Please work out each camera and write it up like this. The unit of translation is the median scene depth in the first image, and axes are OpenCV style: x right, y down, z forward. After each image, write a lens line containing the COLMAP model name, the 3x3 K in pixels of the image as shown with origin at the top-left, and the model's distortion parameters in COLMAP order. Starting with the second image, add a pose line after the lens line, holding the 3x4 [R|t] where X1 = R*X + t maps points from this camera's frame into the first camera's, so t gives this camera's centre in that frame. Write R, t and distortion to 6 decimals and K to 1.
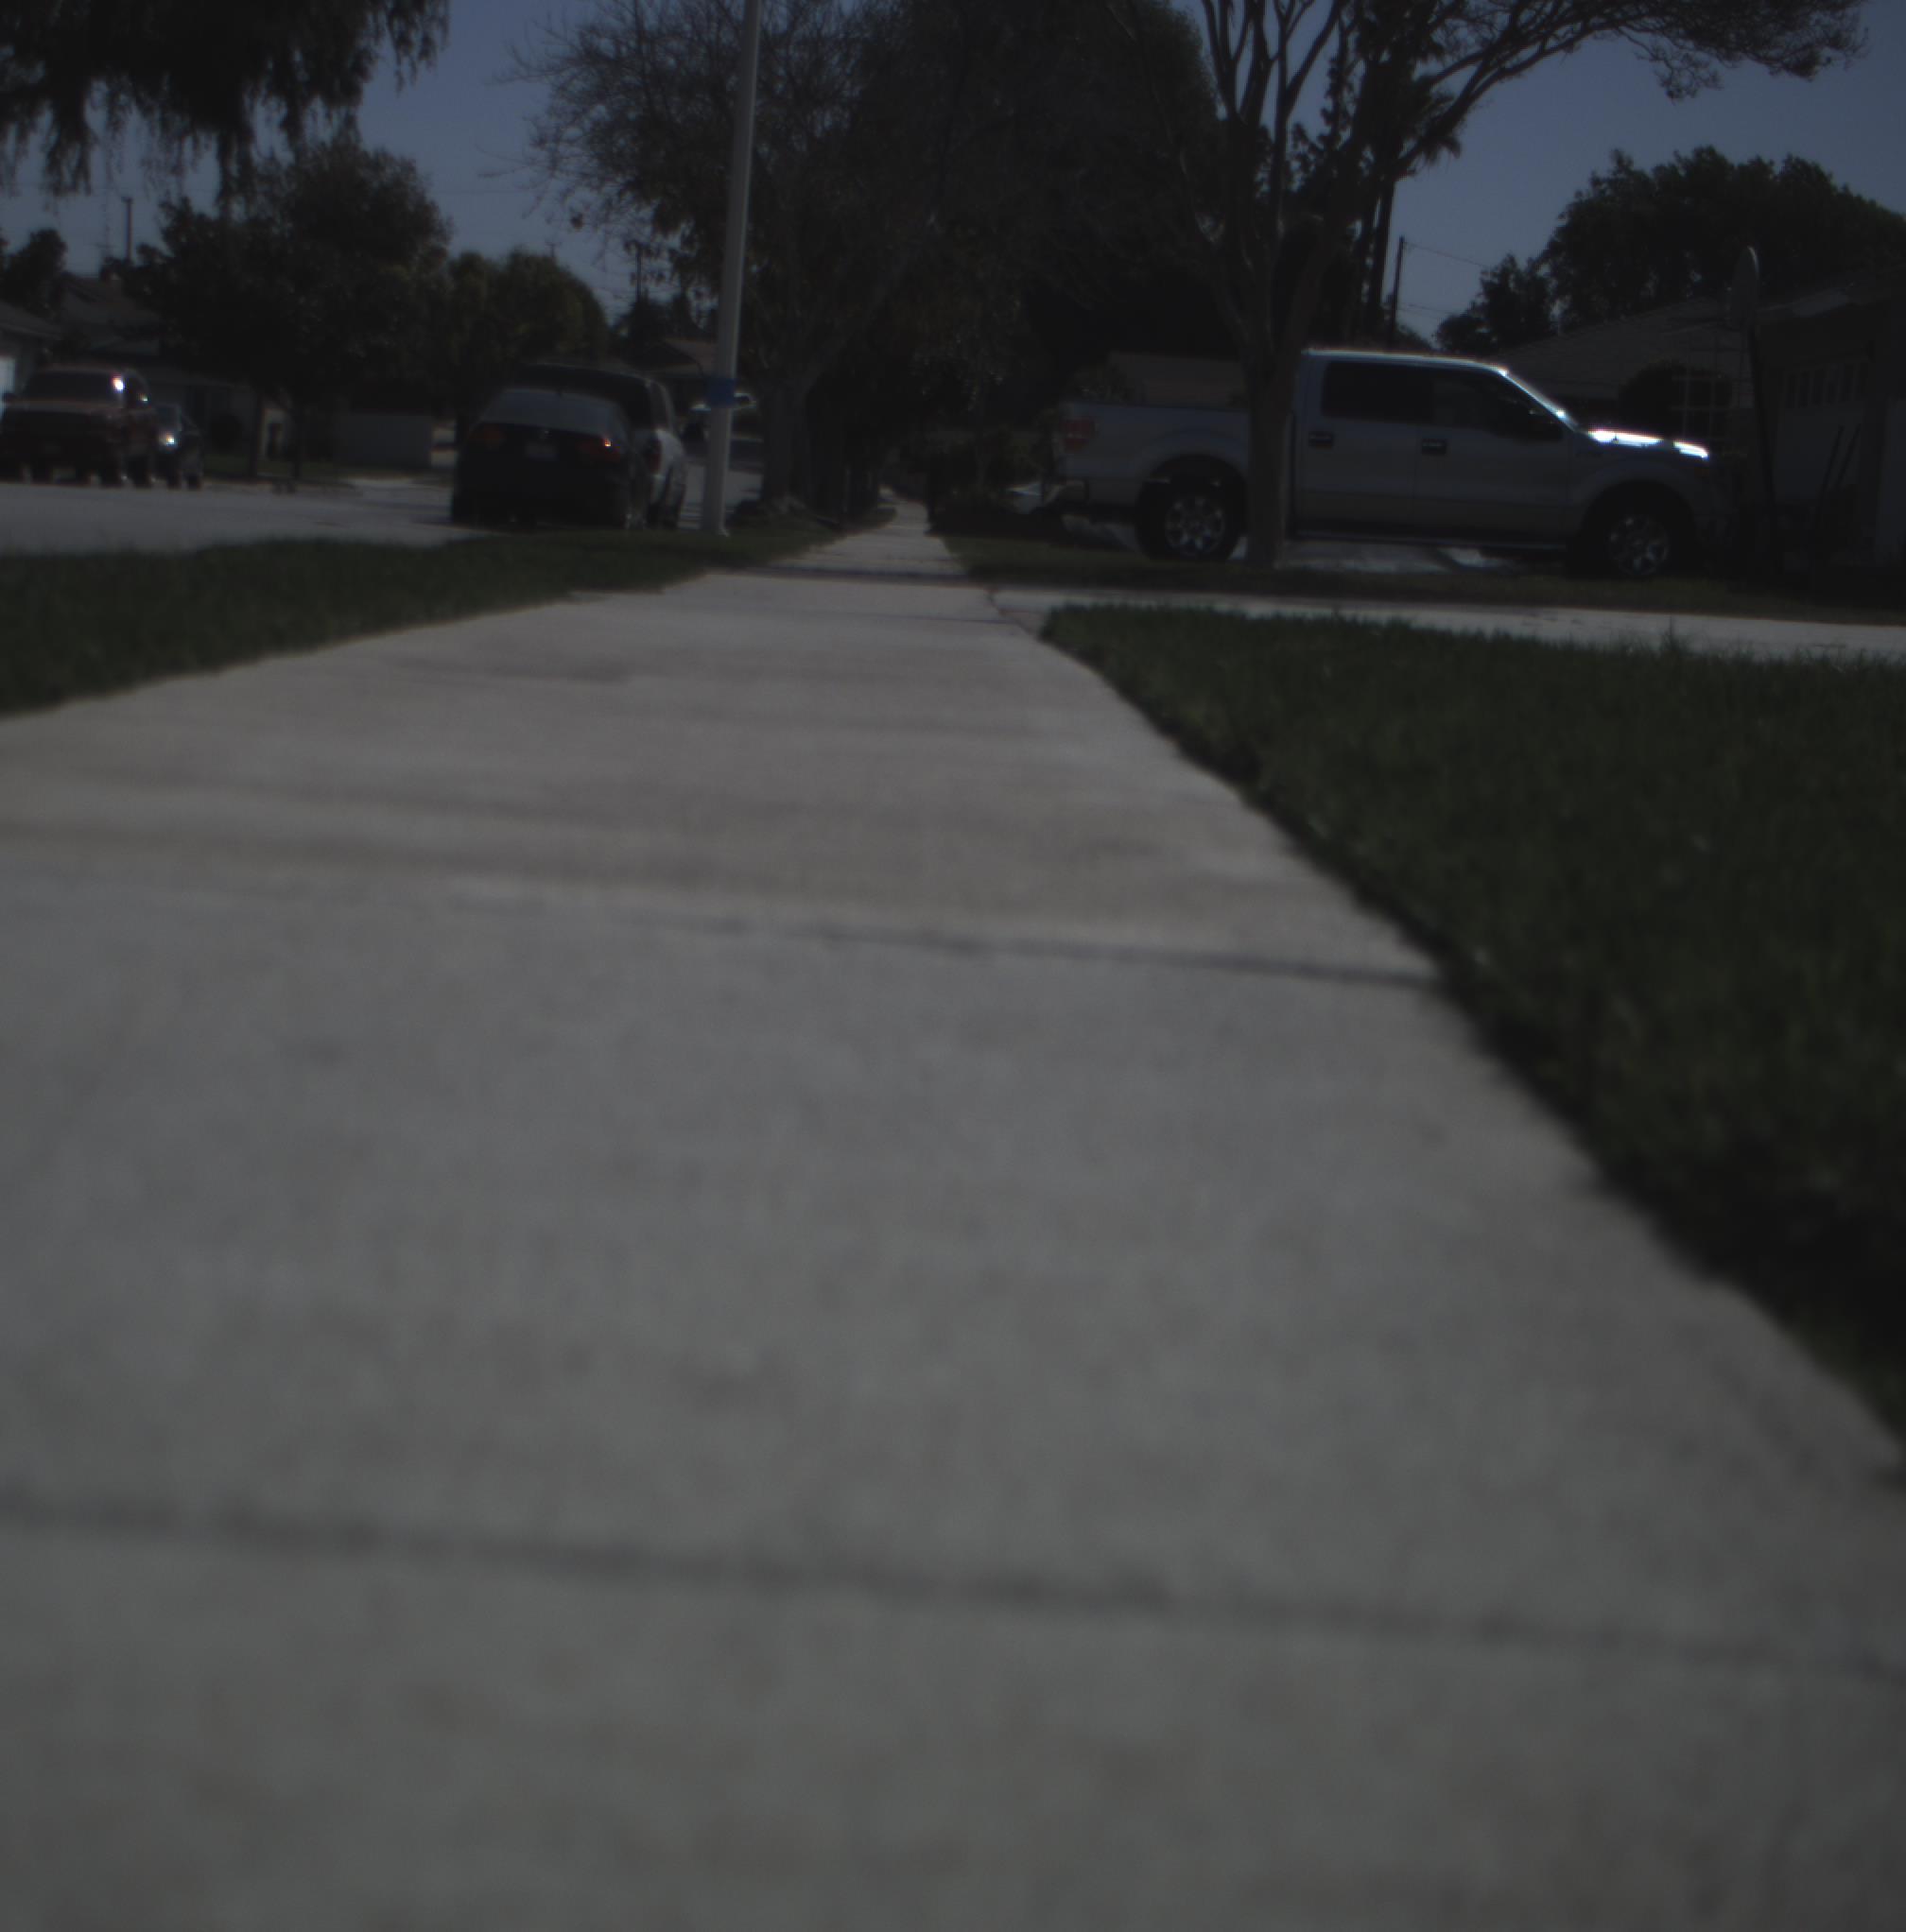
lens RADIAL K [[4327.6, 0, 729.6], [0, 4327.6, 960.1], [0, 0, 1]] dist [-0.168311, 0.818624]
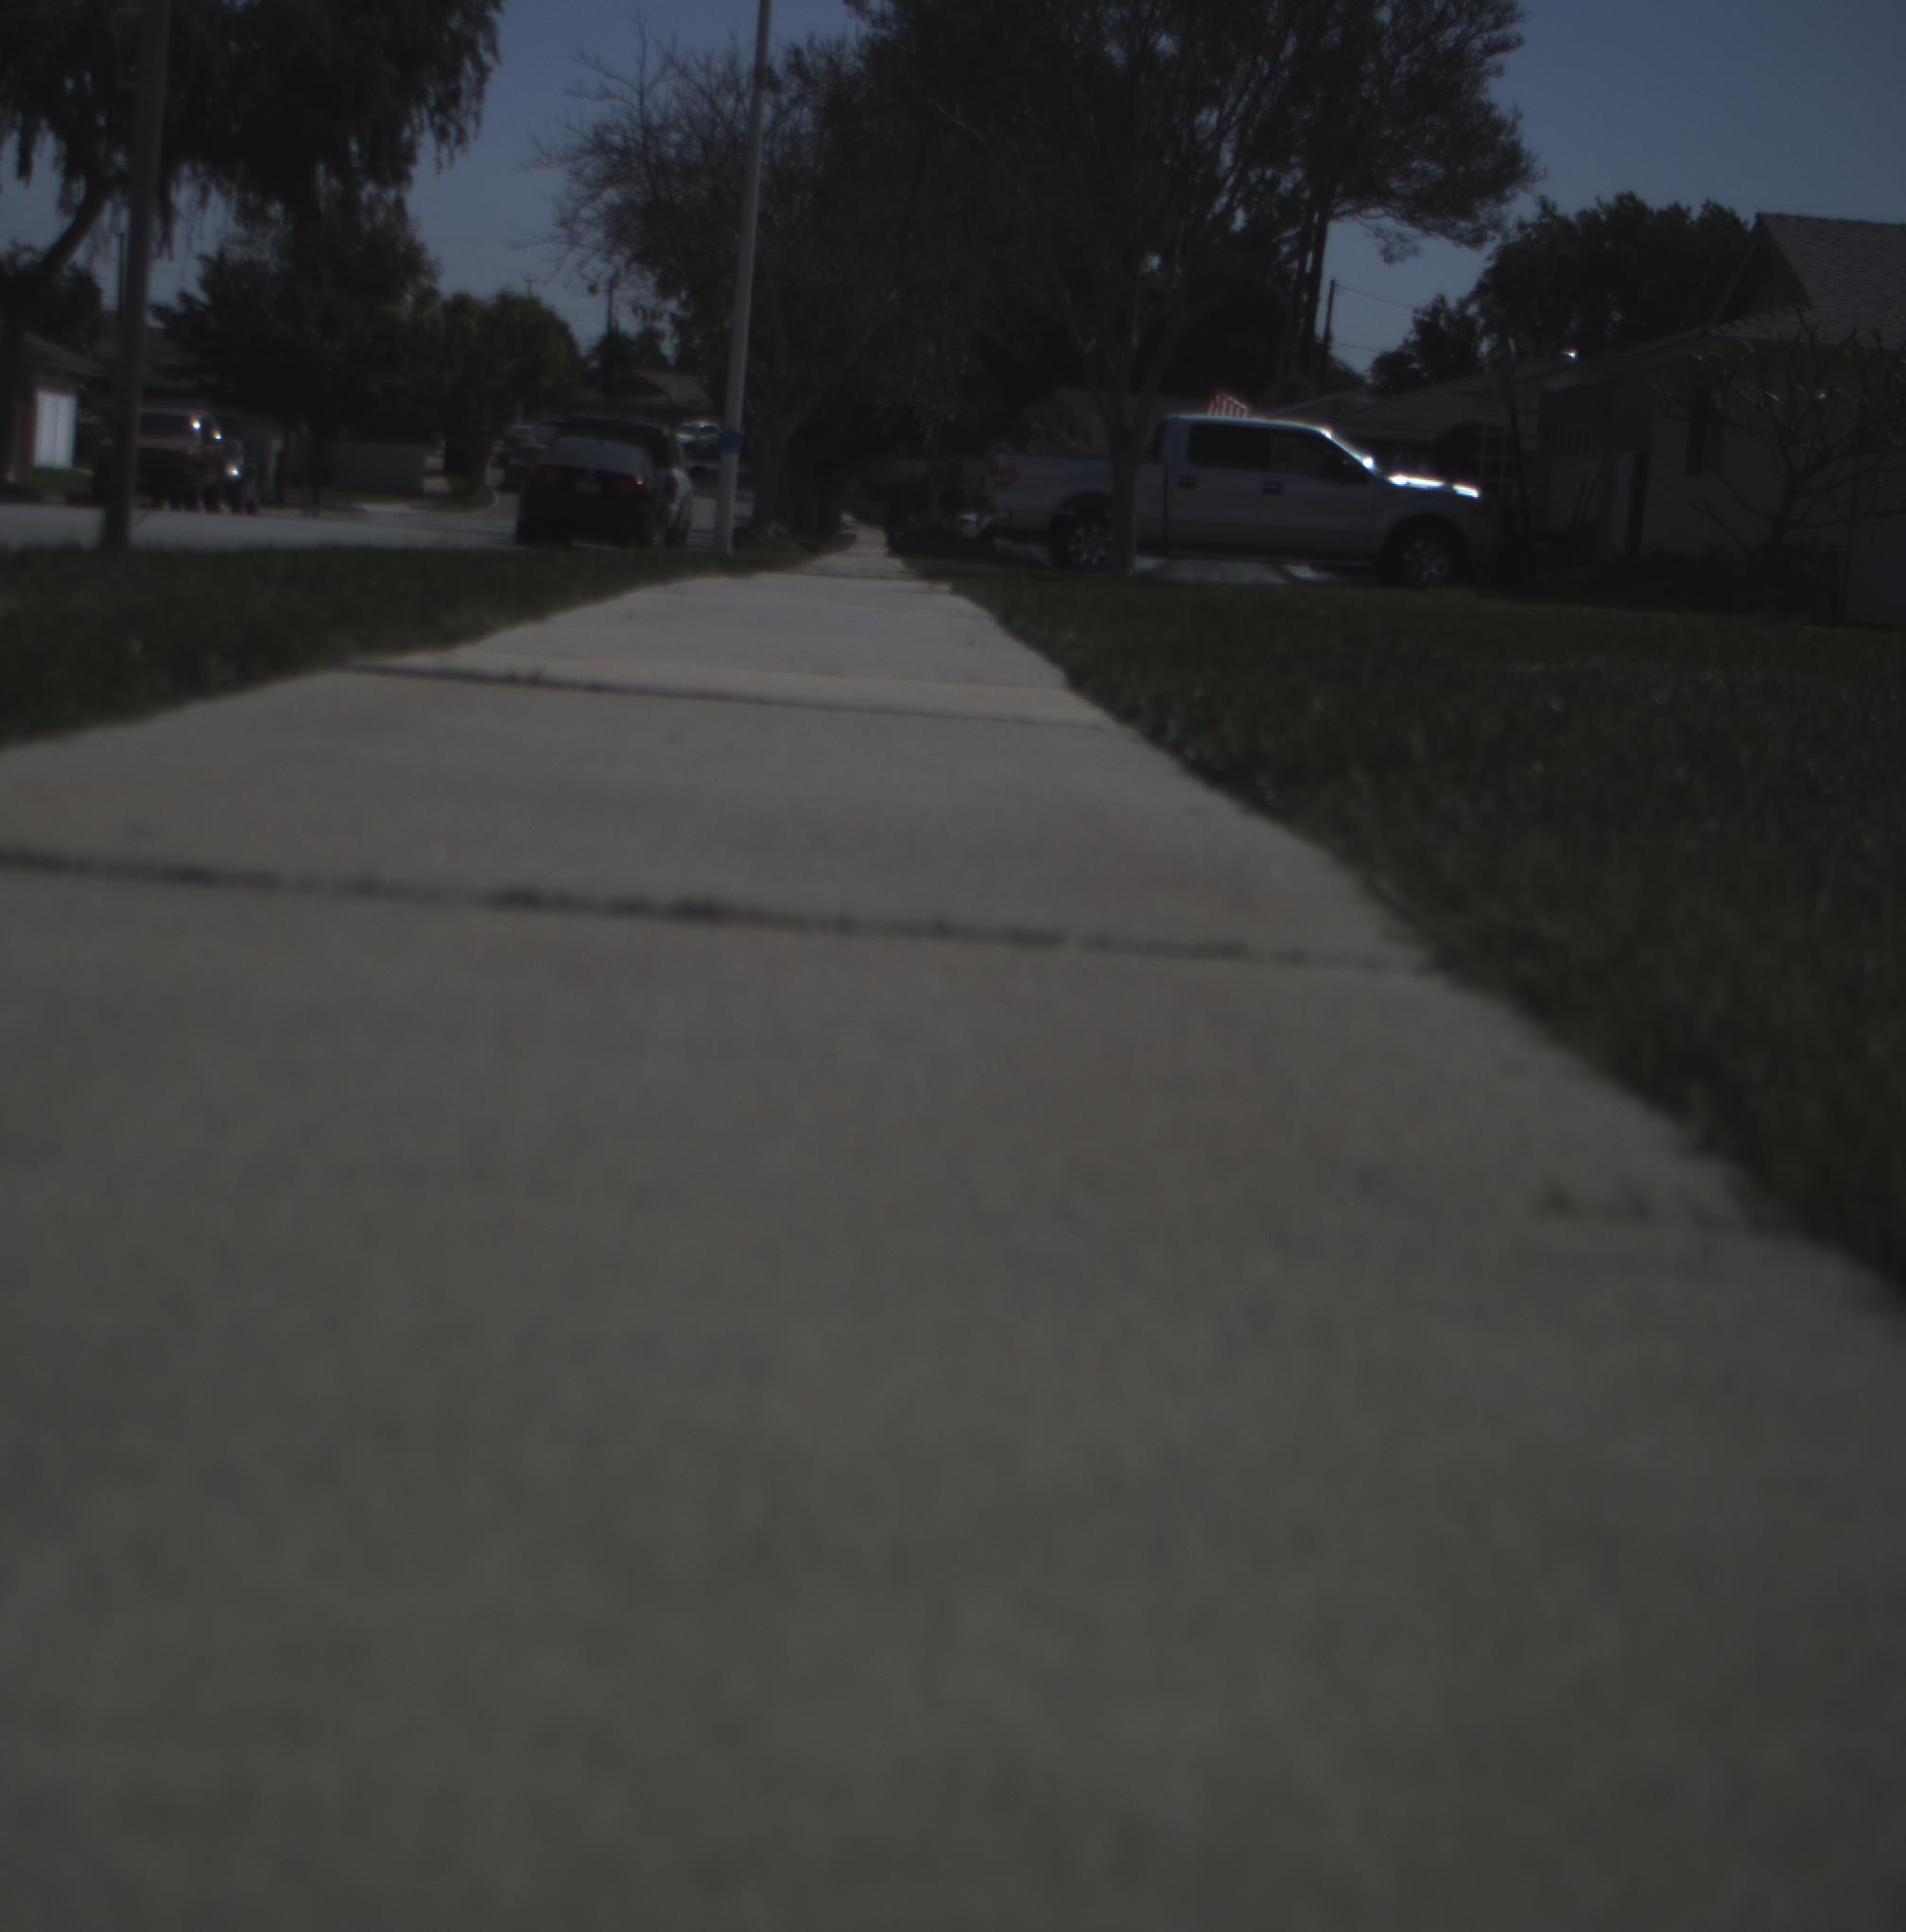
lens RADIAL K [[4327.6, 0, 729.6], [0, 4327.6, 960.1], [0, 0, 1]] dist [-0.168311, 0.818624]
pose [[0.999941, 0.003398, 0.010282, -0.008882], [-0.003340, 0.999979, -0.005630, 0.018243], [-0.010301, 0.005595, 0.999931, -0.173394]]
